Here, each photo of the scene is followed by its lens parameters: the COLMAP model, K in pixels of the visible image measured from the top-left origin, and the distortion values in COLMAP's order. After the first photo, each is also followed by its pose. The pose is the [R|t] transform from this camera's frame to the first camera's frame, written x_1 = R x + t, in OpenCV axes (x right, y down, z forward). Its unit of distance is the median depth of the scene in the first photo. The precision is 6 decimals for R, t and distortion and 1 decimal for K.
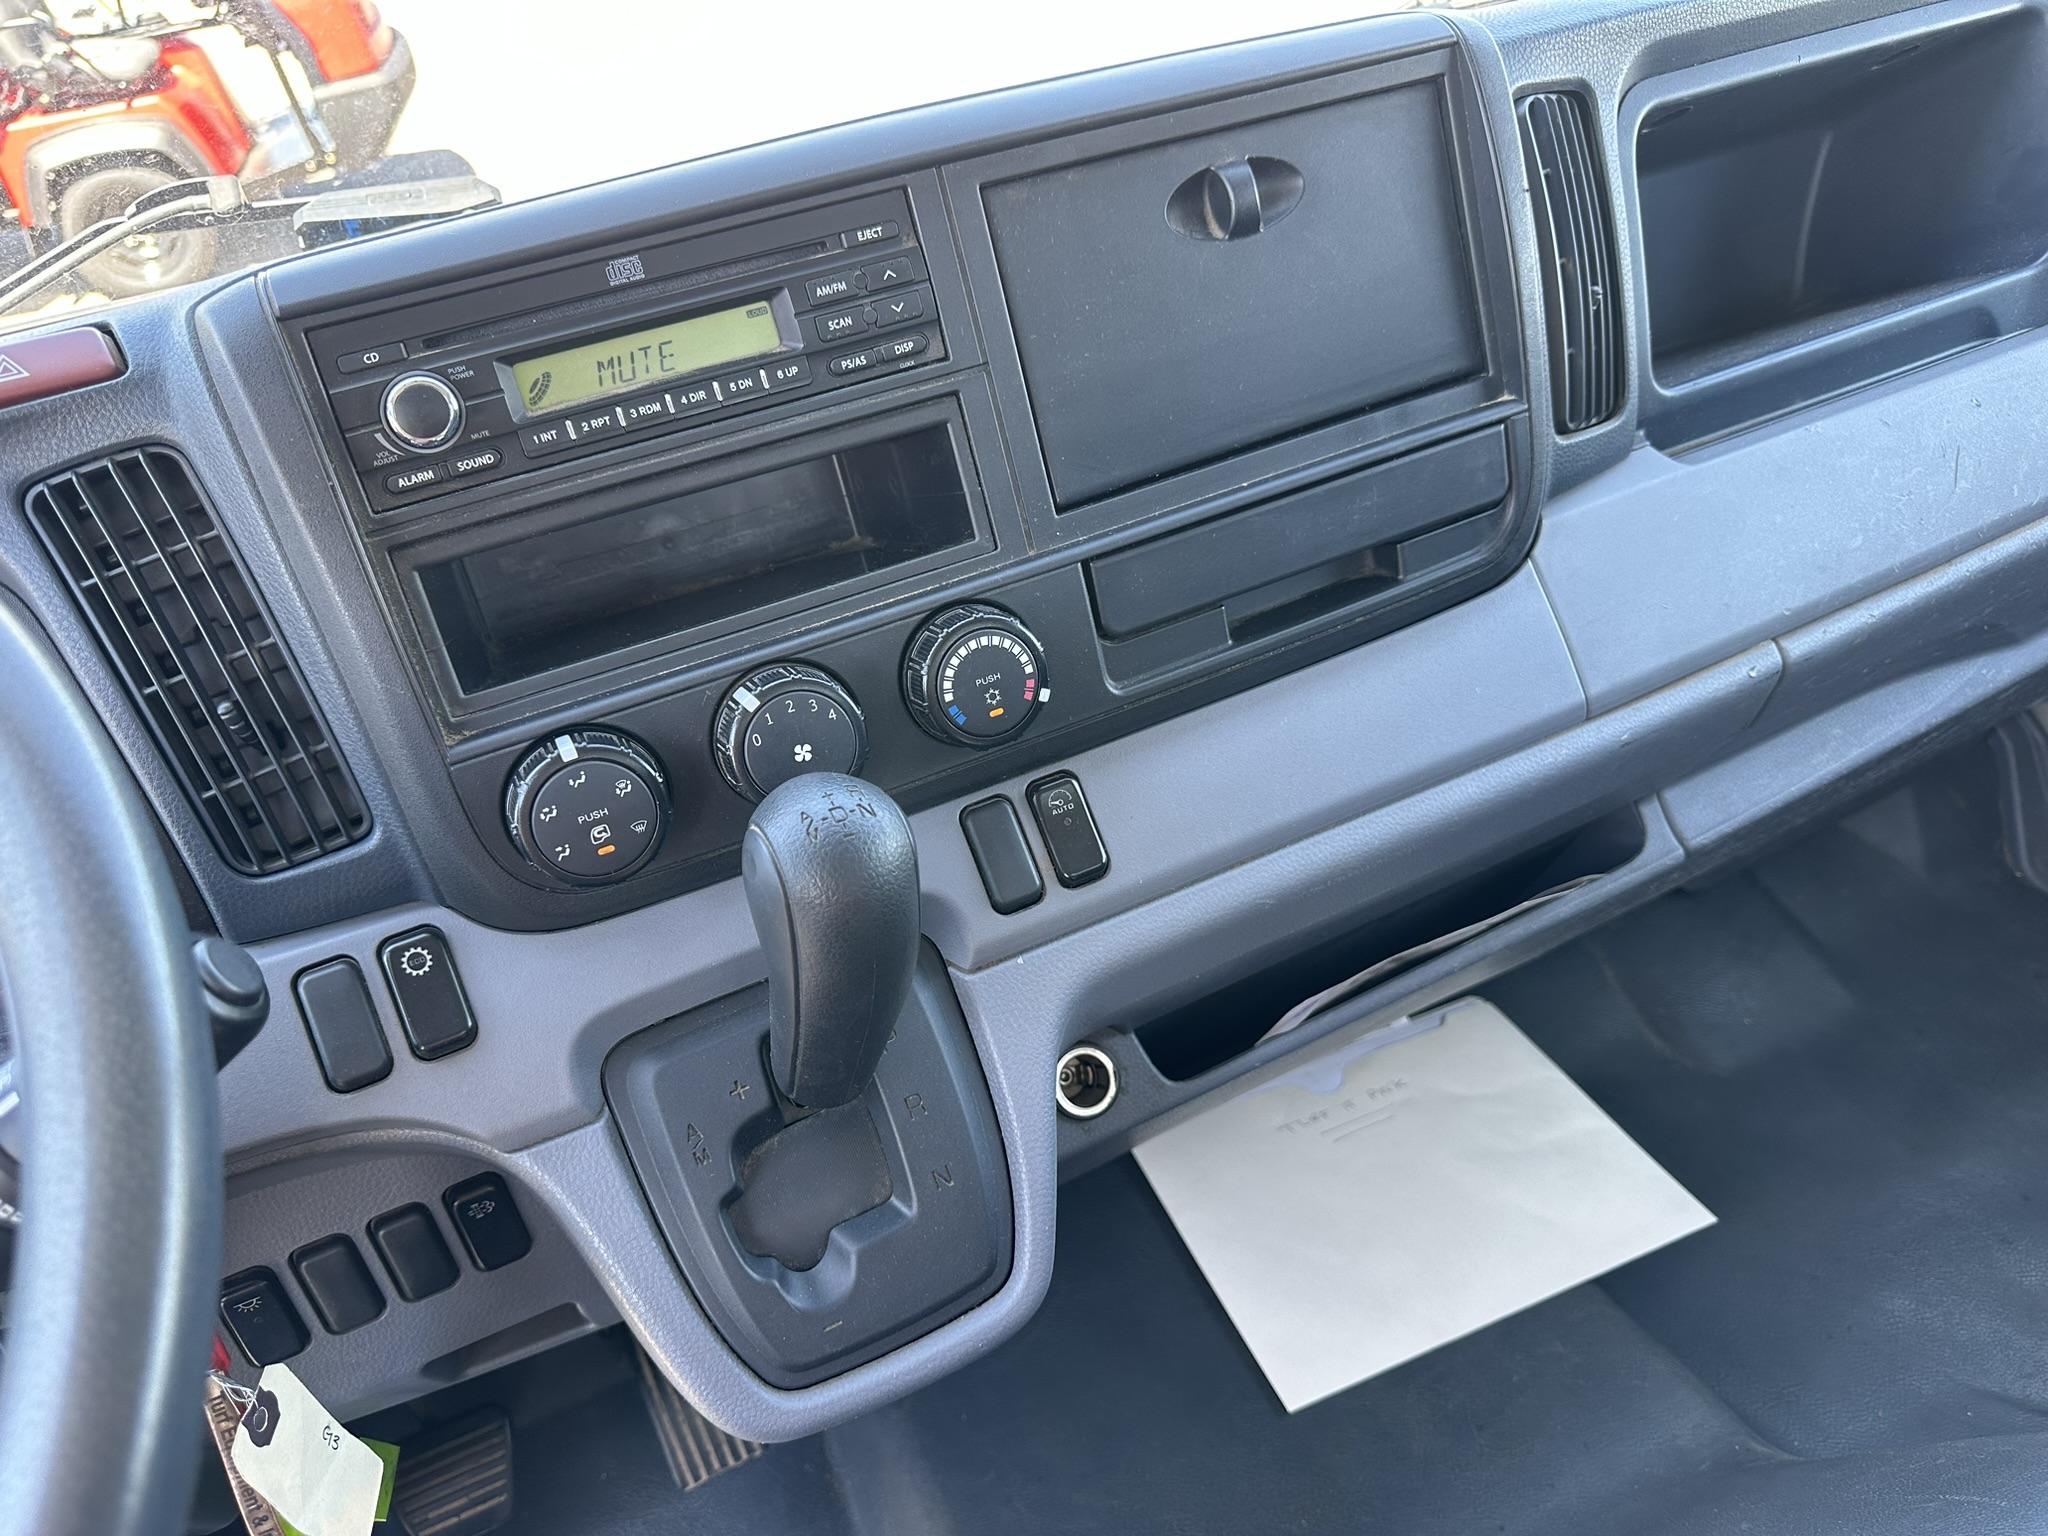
lens RADIAL K [[1482.7, 0, 1022.4], [0, 1482.7, 798.7], [0, 0, 1]] dist [0.031720, -0.067739]
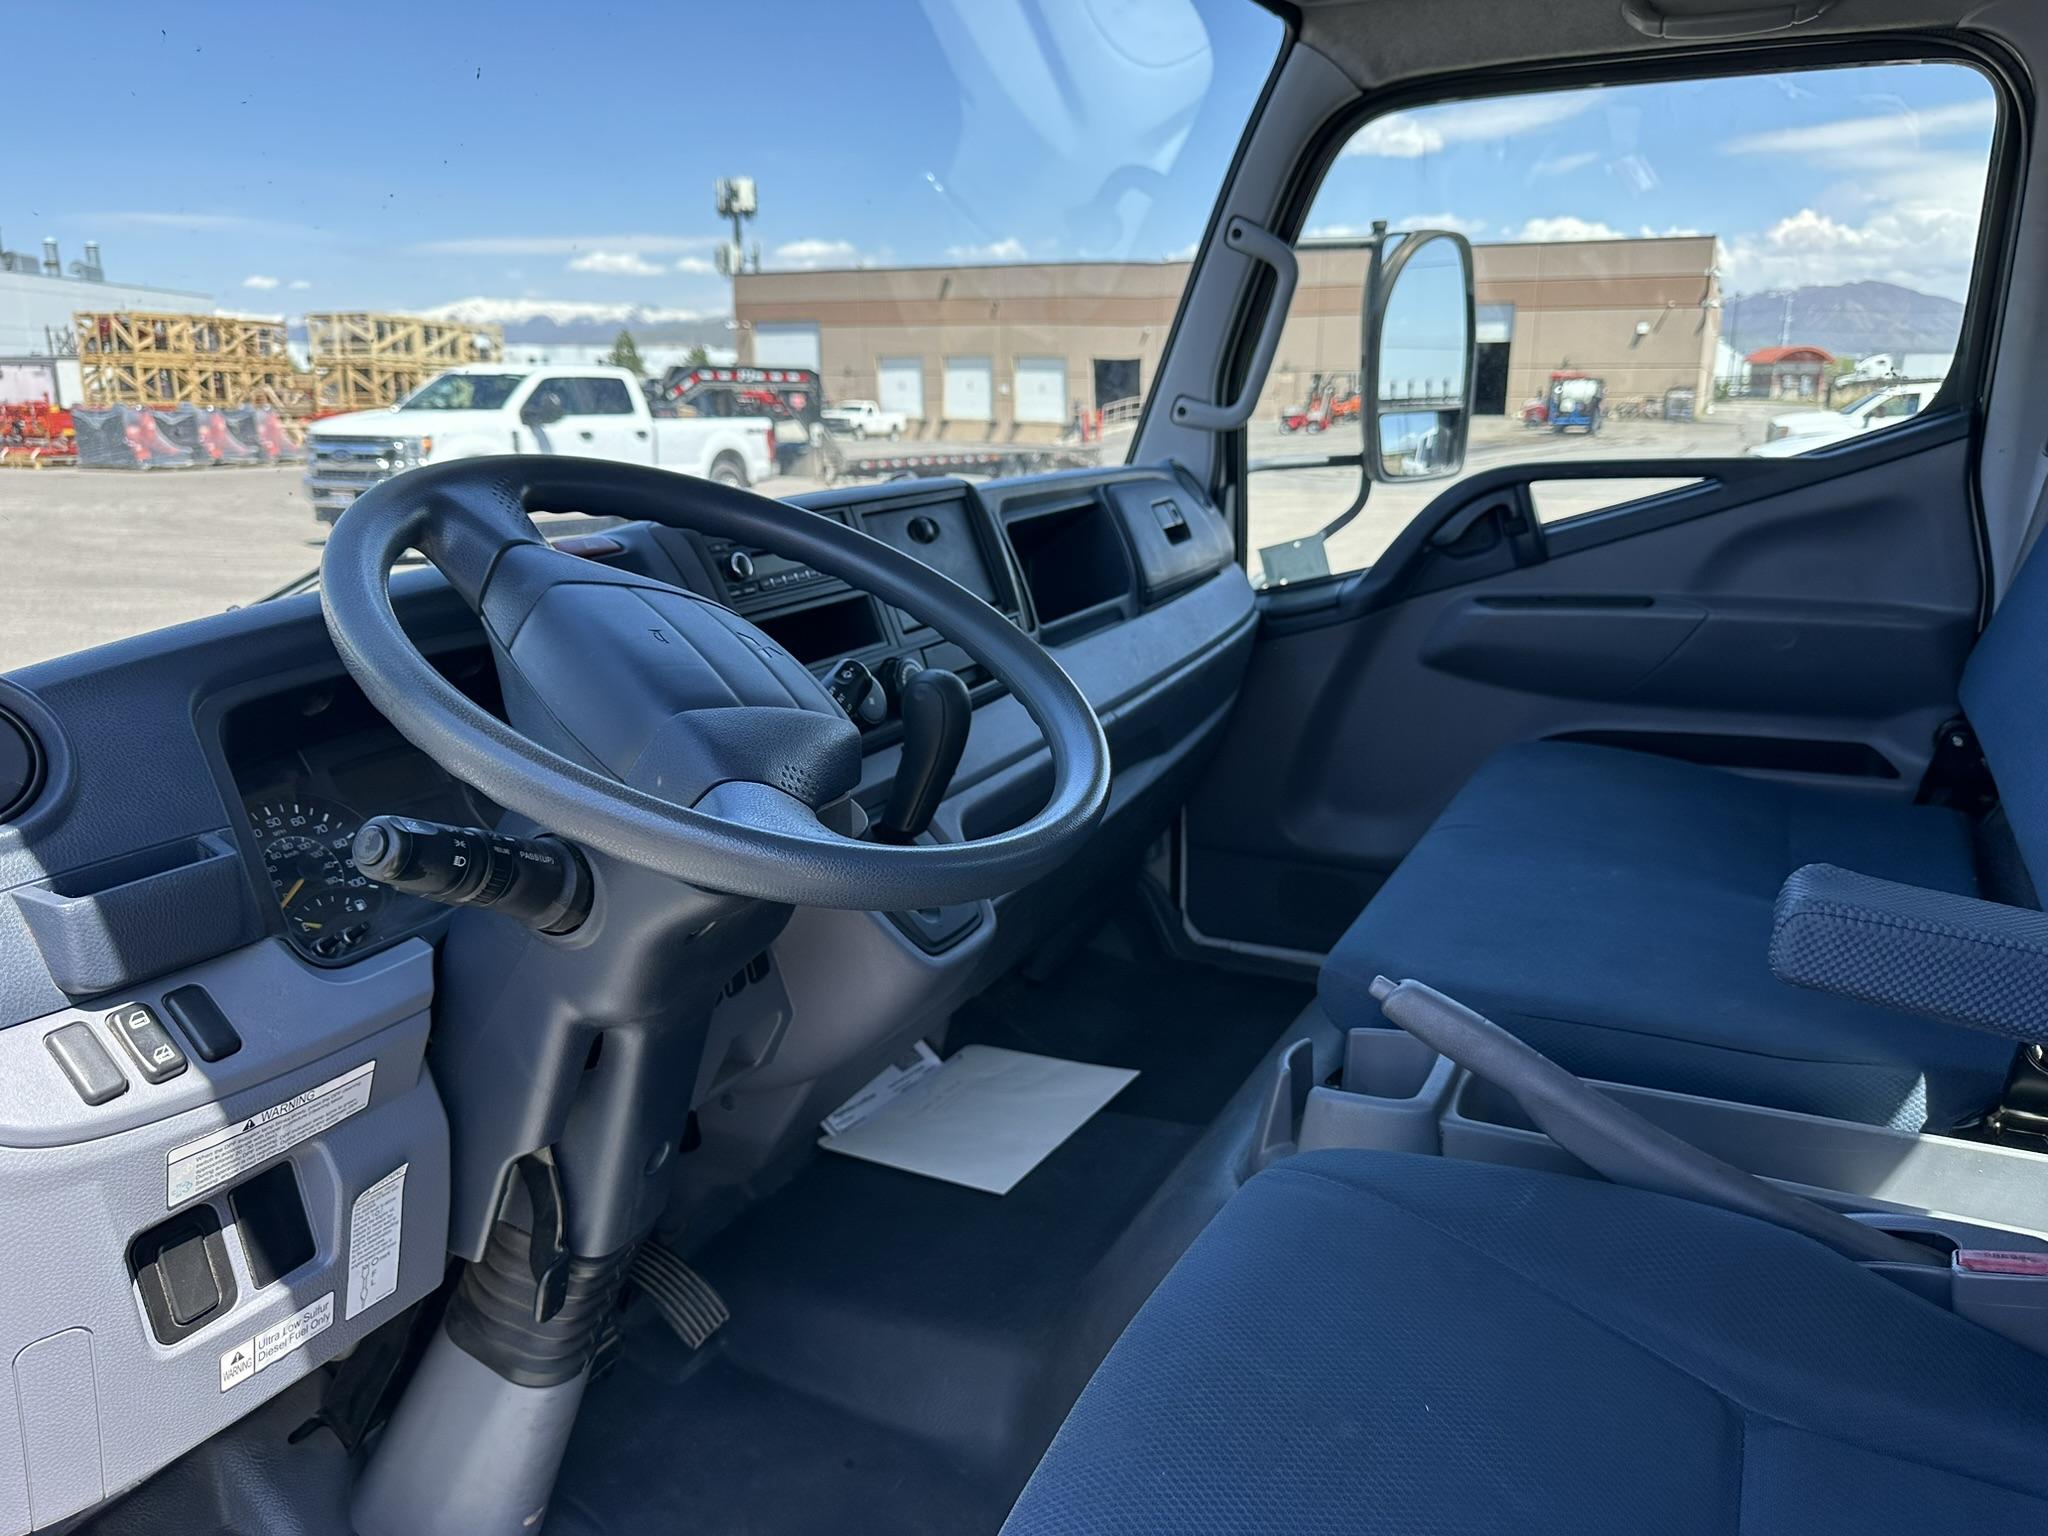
lens RADIAL K [[1642.6, 0, 1023.7], [0, 1642.6, 829.9], [0, 0, 1]] dist [0.181704, -0.266428]
pose [[0.775934, -0.079609, 0.625770, -1.197931], [0.331665, 0.895309, -0.297354, 0.750148], [-0.536586, 0.438273, 0.721105, -0.724884]]
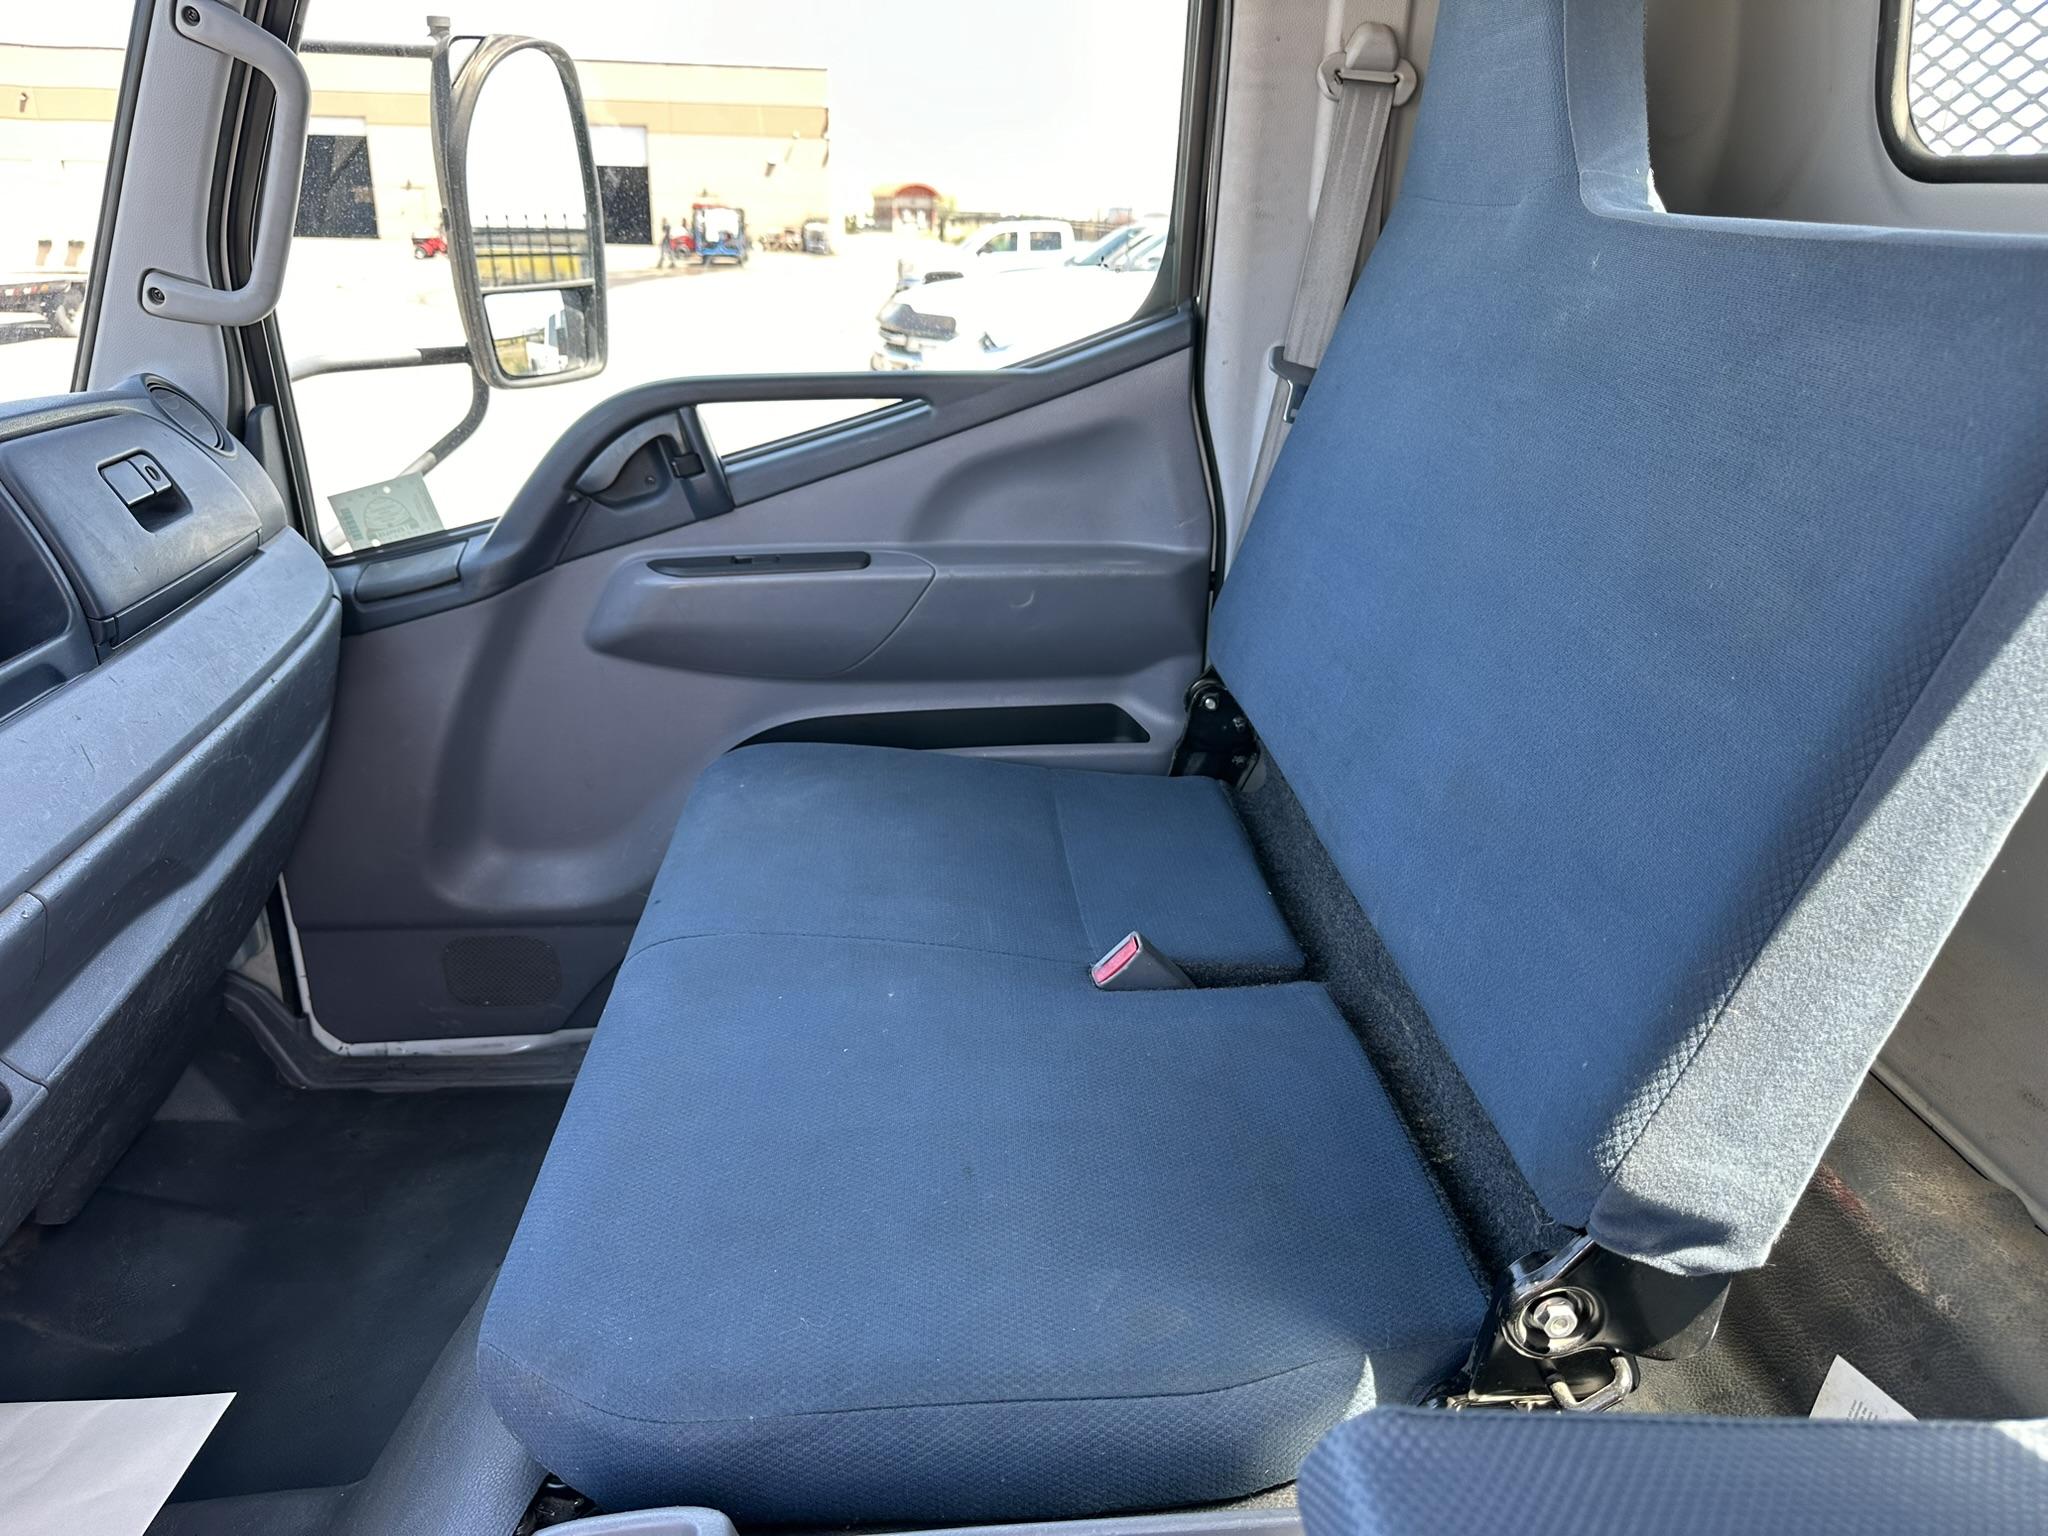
lens RADIAL K [[1471.2, 0, 1022.8], [0, 1471.2, 785.0], [0, 0, 1]] dist [0.043935, -0.031431]
pose [[0.379615, -0.254974, 0.889315, -0.305674], [0.526047, 0.850238, 0.019220, 0.237530], [-0.761030, 0.460526, 0.456891, -0.329160]]
